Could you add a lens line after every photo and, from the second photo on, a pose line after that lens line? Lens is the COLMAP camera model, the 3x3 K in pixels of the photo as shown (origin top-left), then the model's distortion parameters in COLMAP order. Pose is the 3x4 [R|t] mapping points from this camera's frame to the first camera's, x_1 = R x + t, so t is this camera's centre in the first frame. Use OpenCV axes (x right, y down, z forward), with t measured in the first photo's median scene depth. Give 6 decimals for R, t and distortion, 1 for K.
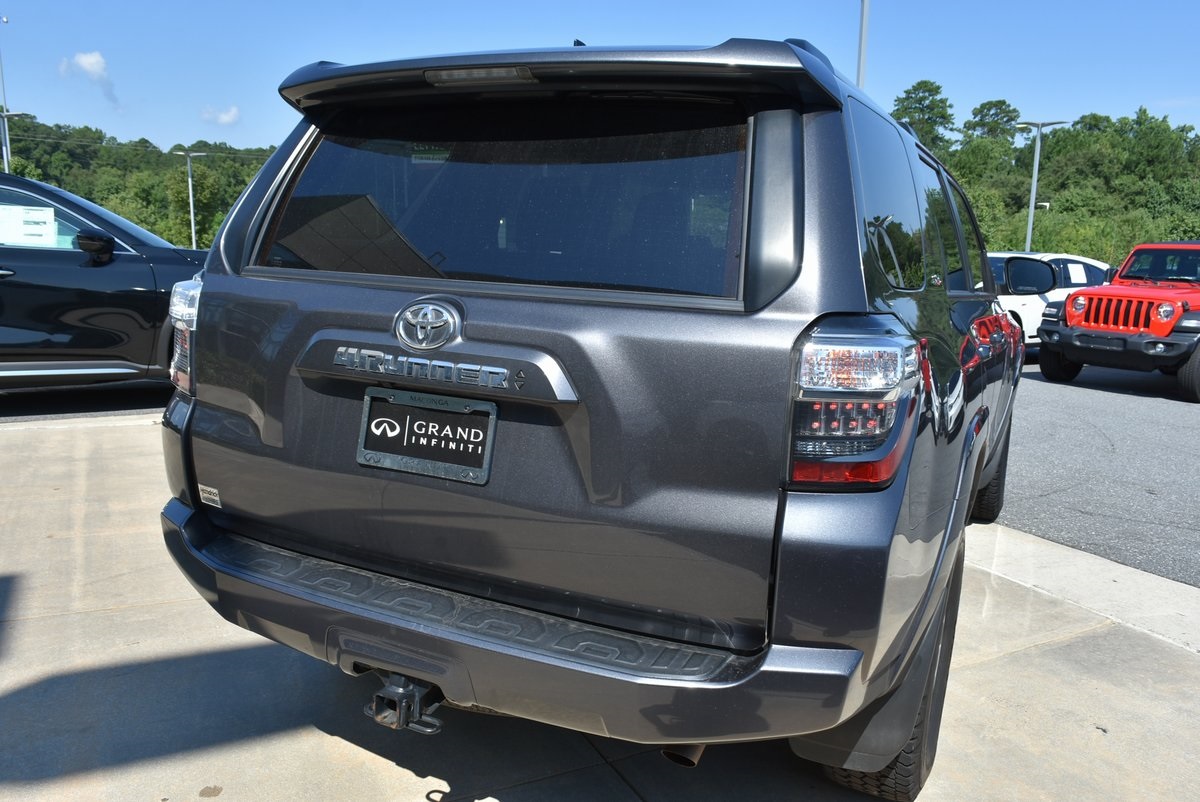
lens RADIAL K [[927.4, 0, 604.3], [0, 927.4, 406.3], [0, 0, 1]] dist [-0.010542, 0.002392]
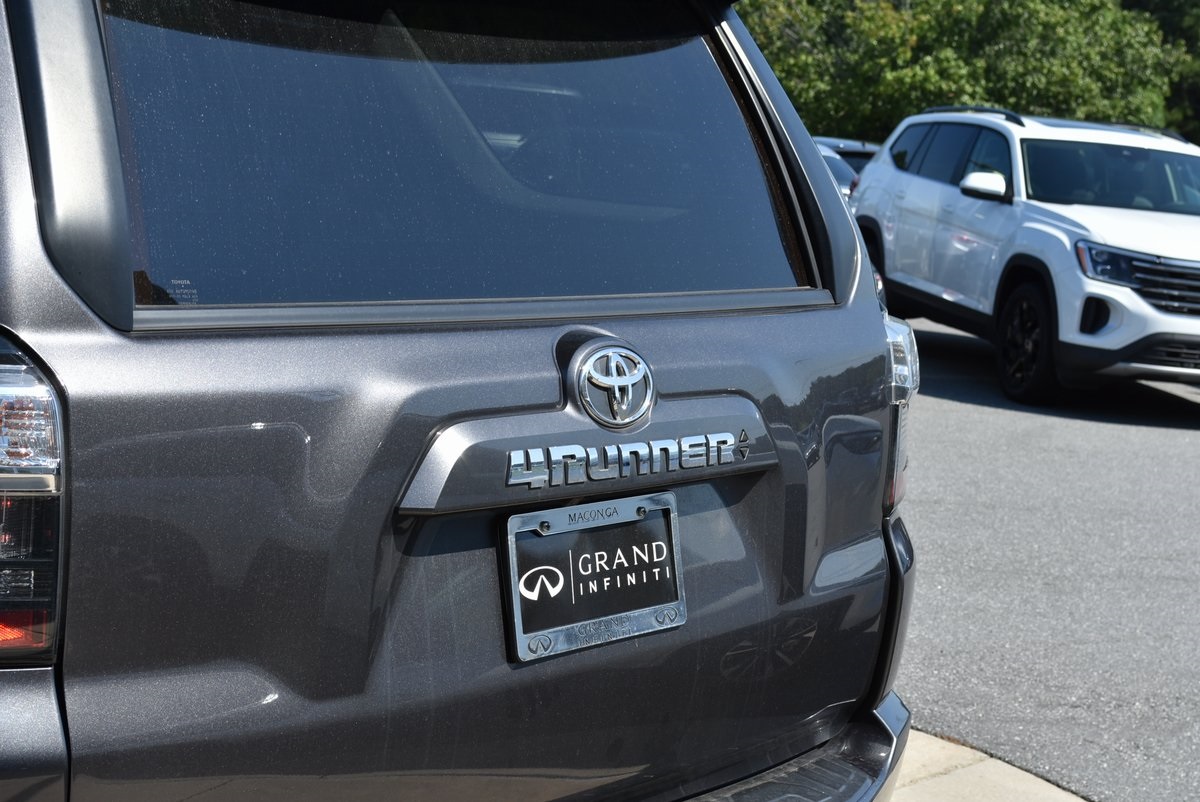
lens RADIAL K [[2268.1, 0, 600.0], [0, 2268.1, 401.0], [0, 0, 1]] dist [-0.025413, -0.140700]
pose [[0.224013, -0.159676, 0.961417, -1.514677], [0.096362, 0.985282, 0.141187, -0.270771], [-0.969811, 0.061016, 0.236102, 0.662618]]
